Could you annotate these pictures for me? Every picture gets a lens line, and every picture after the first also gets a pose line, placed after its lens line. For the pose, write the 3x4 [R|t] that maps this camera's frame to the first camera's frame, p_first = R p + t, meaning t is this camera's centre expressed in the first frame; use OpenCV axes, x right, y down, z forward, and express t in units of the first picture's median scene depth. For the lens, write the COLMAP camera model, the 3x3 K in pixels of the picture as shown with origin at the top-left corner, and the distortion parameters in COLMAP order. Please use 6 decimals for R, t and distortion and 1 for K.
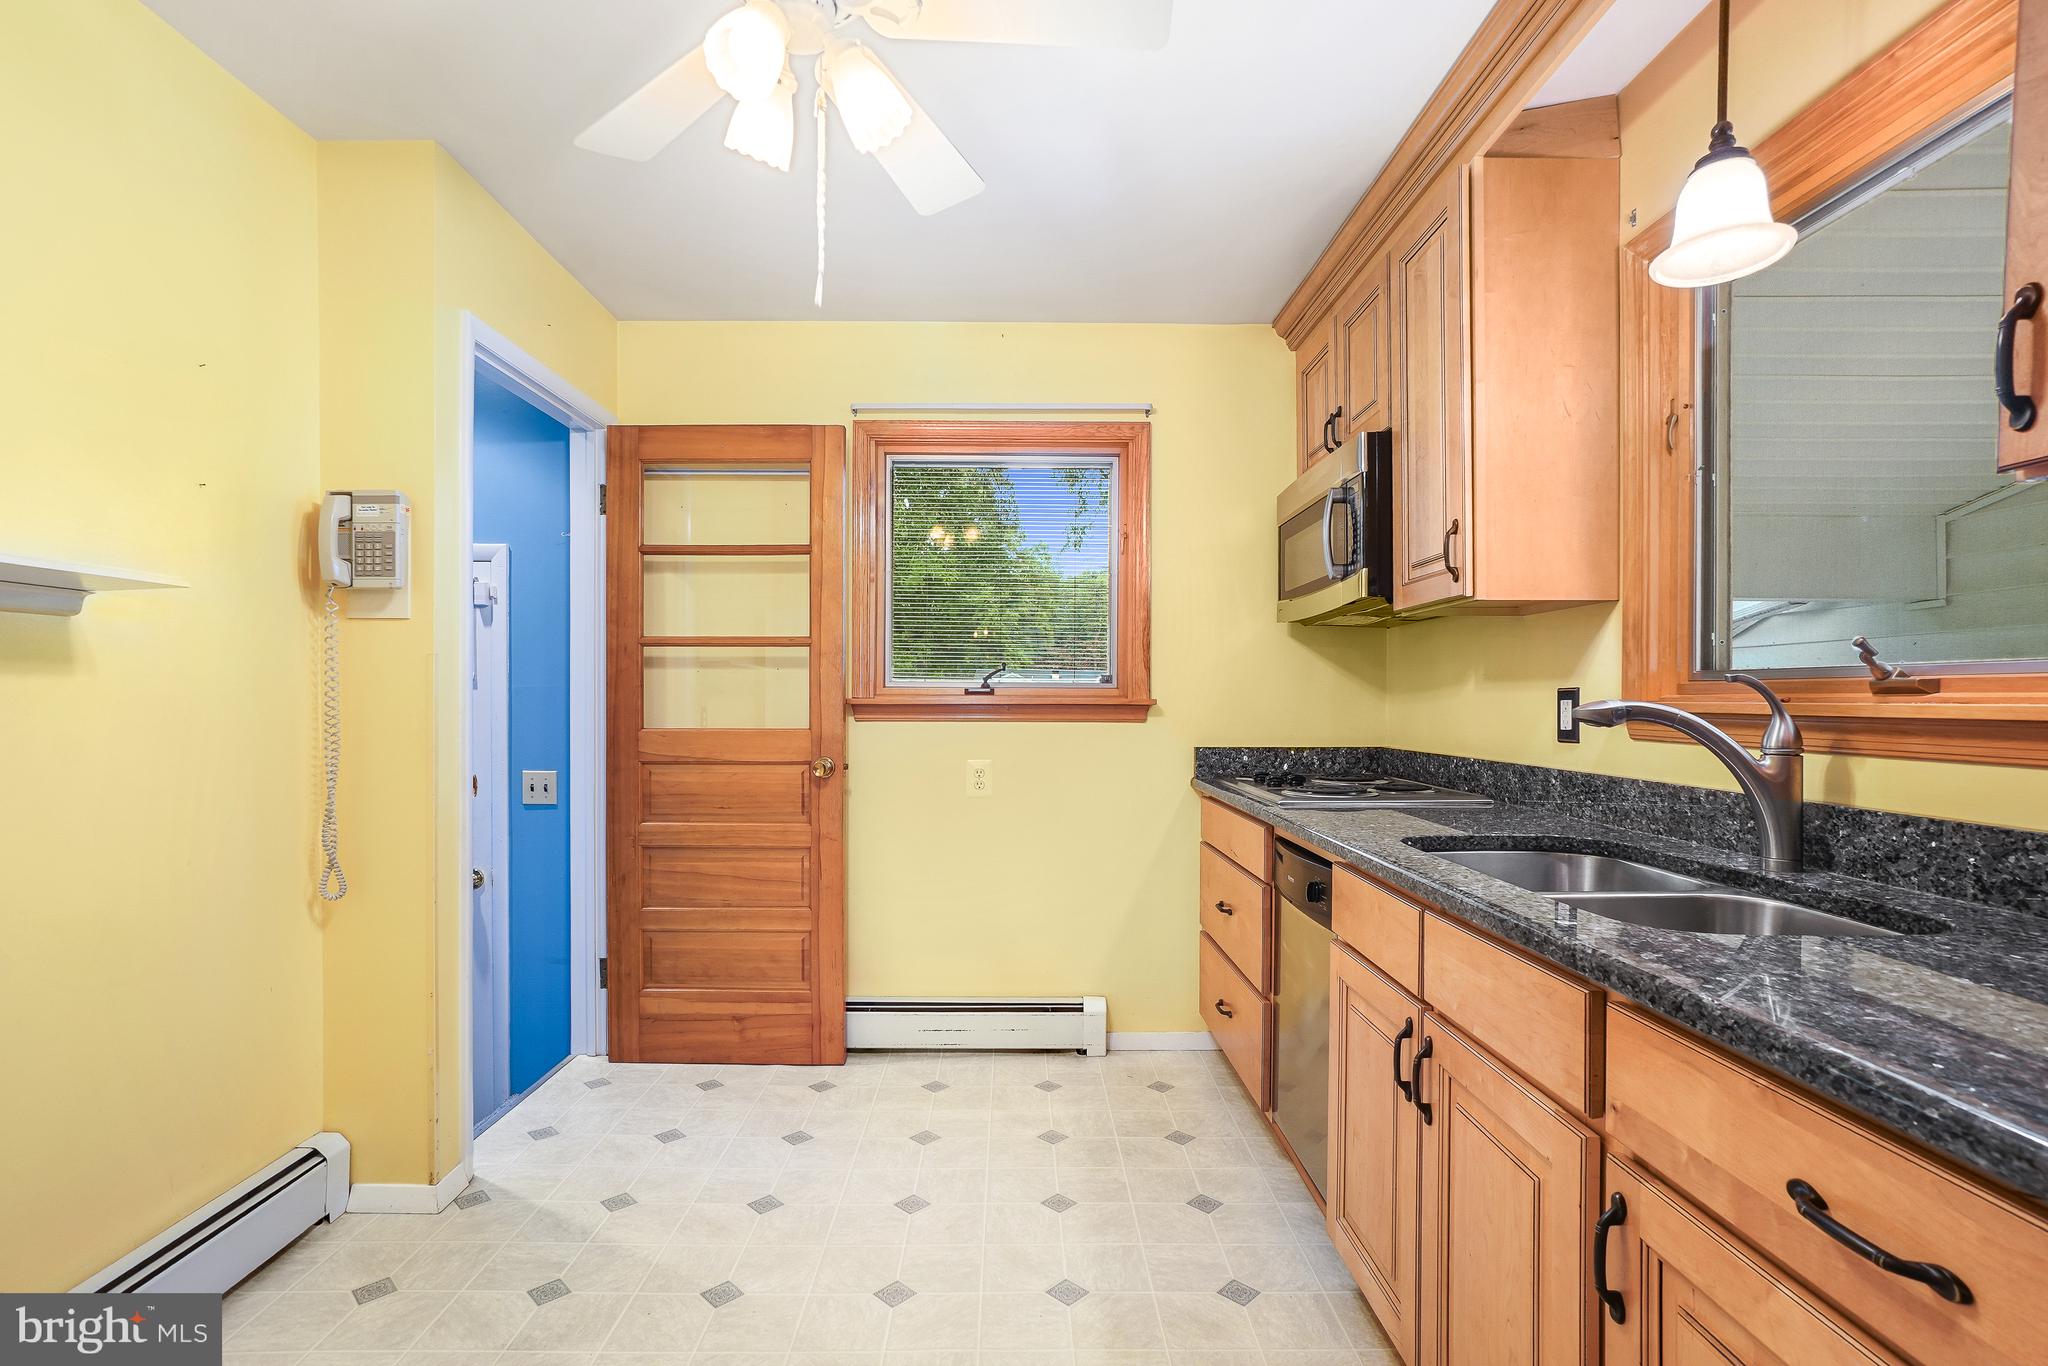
lens RADIAL K [[965.8, 0, 1010.8], [0, 965.8, 707.7], [0, 0, 1]] dist [0.018991, 0.001838]
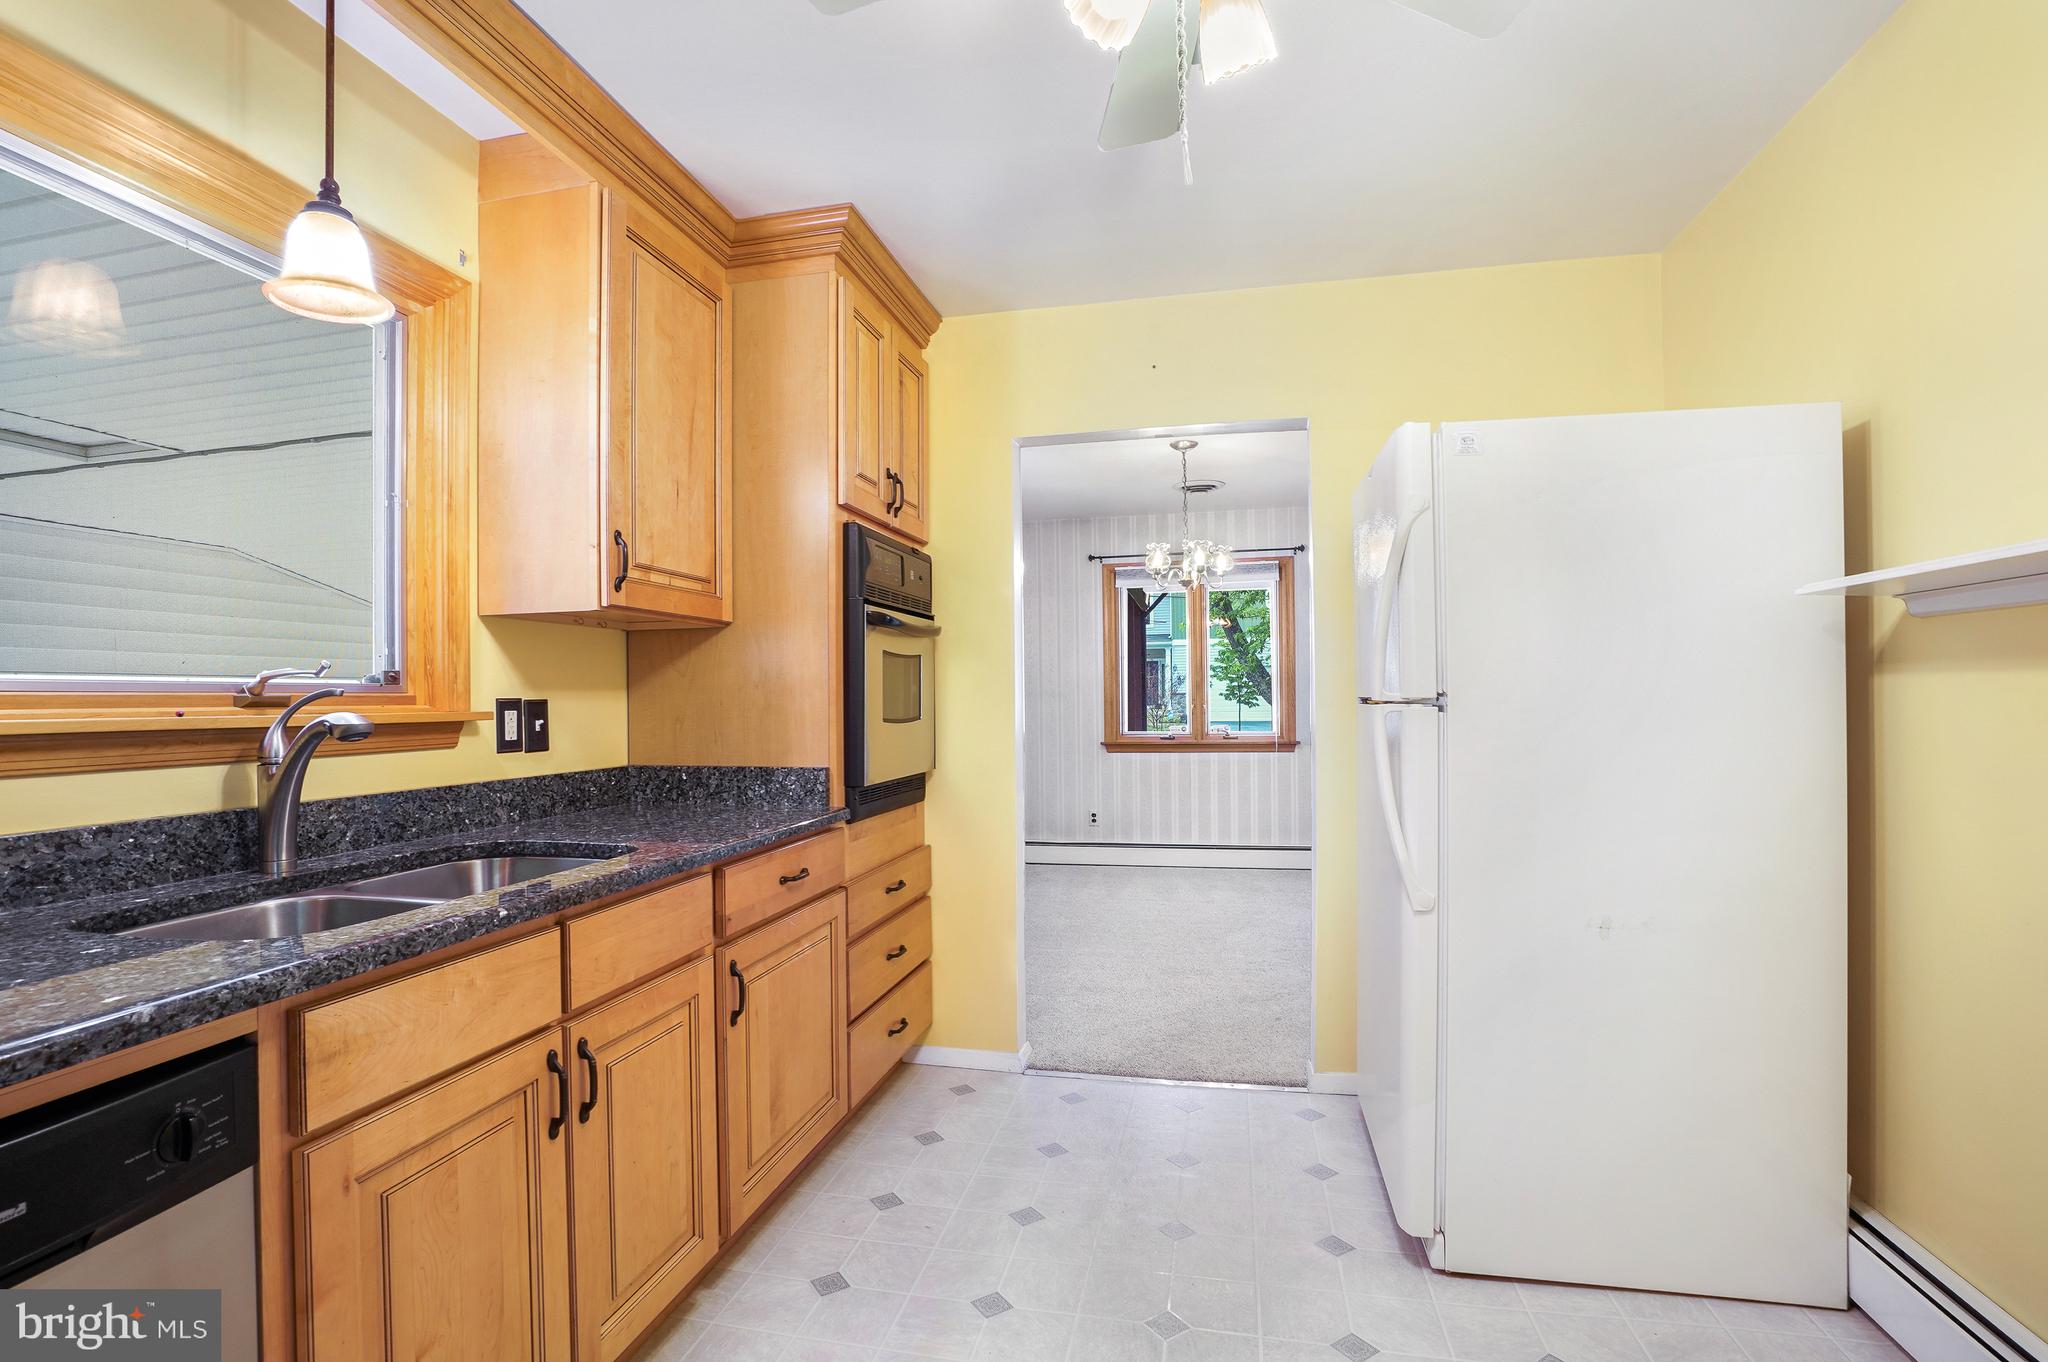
lens RADIAL K [[957.8, 0, 1033.1], [0, 957.8, 701.6], [0, 0, 1]] dist [-0.045788, 0.009241]
pose [[-0.977907, 0.009807, 0.208808, -0.158376], [0.012998, 0.999819, 0.013914, -0.015531], [-0.208634, 0.016321, -0.977858, 1.192858]]
